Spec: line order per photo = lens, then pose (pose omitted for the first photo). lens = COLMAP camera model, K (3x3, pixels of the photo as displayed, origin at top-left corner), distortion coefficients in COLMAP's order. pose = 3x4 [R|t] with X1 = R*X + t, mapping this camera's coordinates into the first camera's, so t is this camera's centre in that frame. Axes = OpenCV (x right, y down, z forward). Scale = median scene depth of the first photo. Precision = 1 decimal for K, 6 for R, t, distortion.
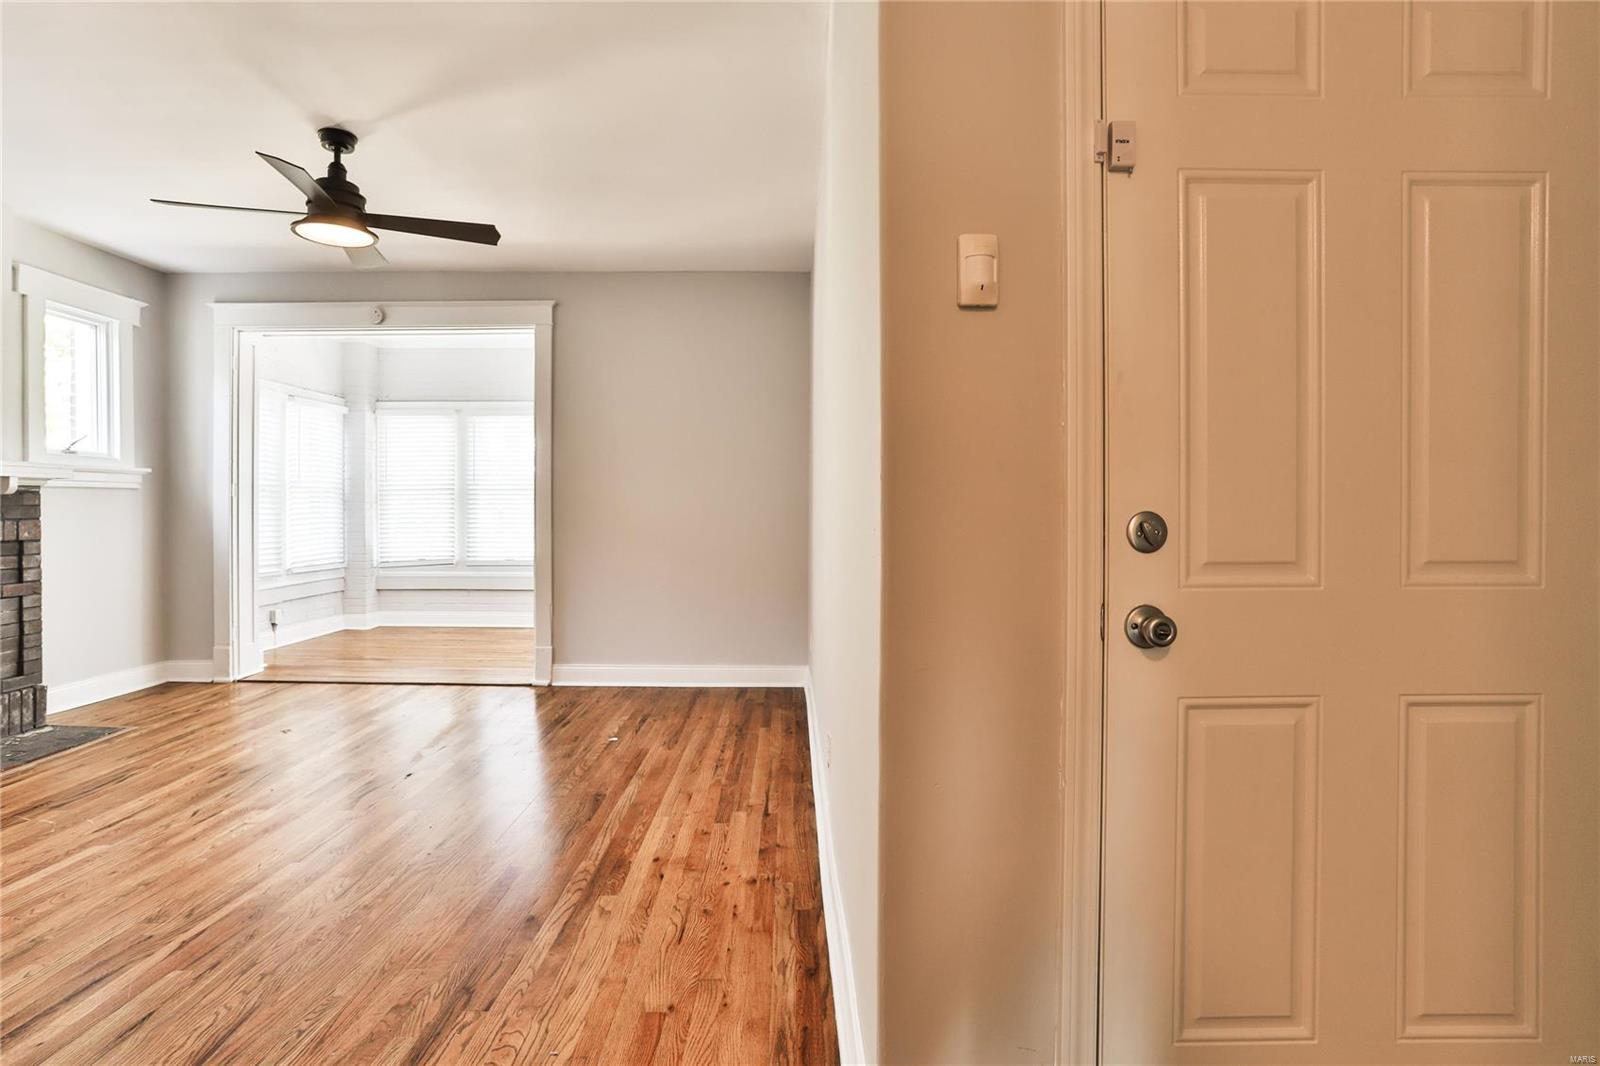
lens RADIAL K [[838.2, 0, 785.4], [0, 838.2, 520.1], [0, 0, 1]] dist [-0.057179, 0.030808]
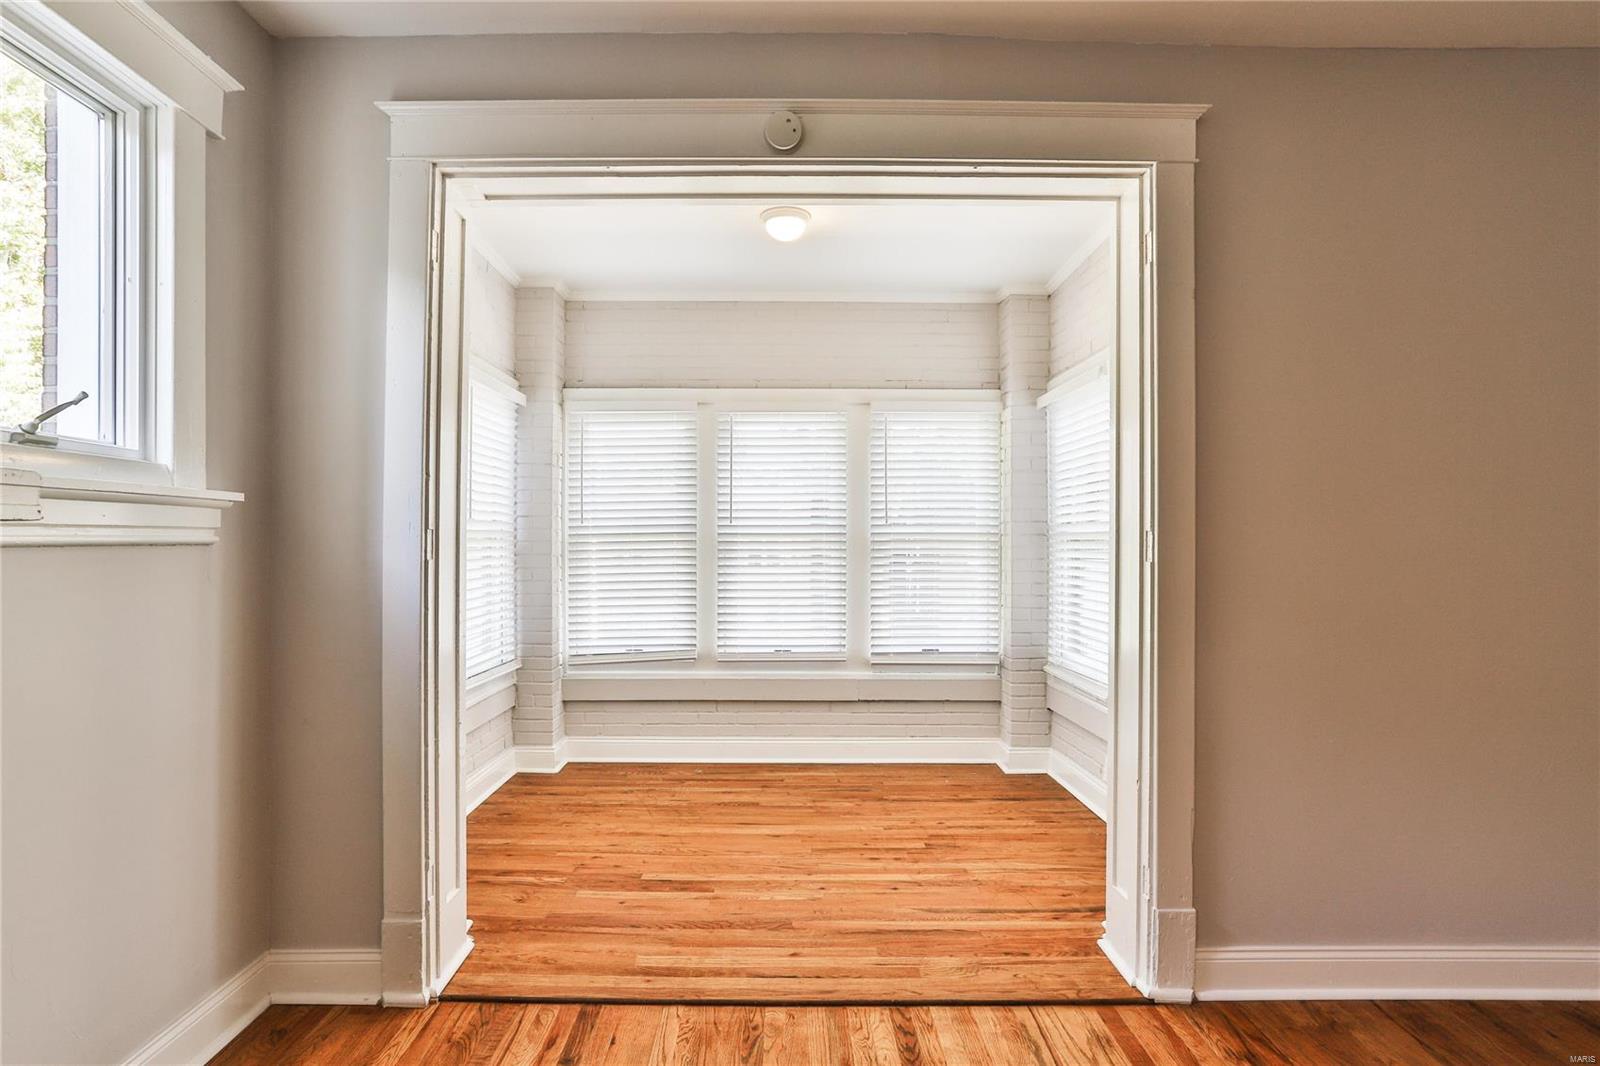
lens RADIAL K [[831.6, 0, 772.1], [0, 831.6, 538.6], [0, 0, 1]] dist [-0.016280, 0.000353]
pose [[0.999980, -0.001562, 0.006191, -0.555954], [0.001677, 0.999827, -0.018511, -0.034897], [-0.006161, 0.018521, 0.999809, 0.637253]]
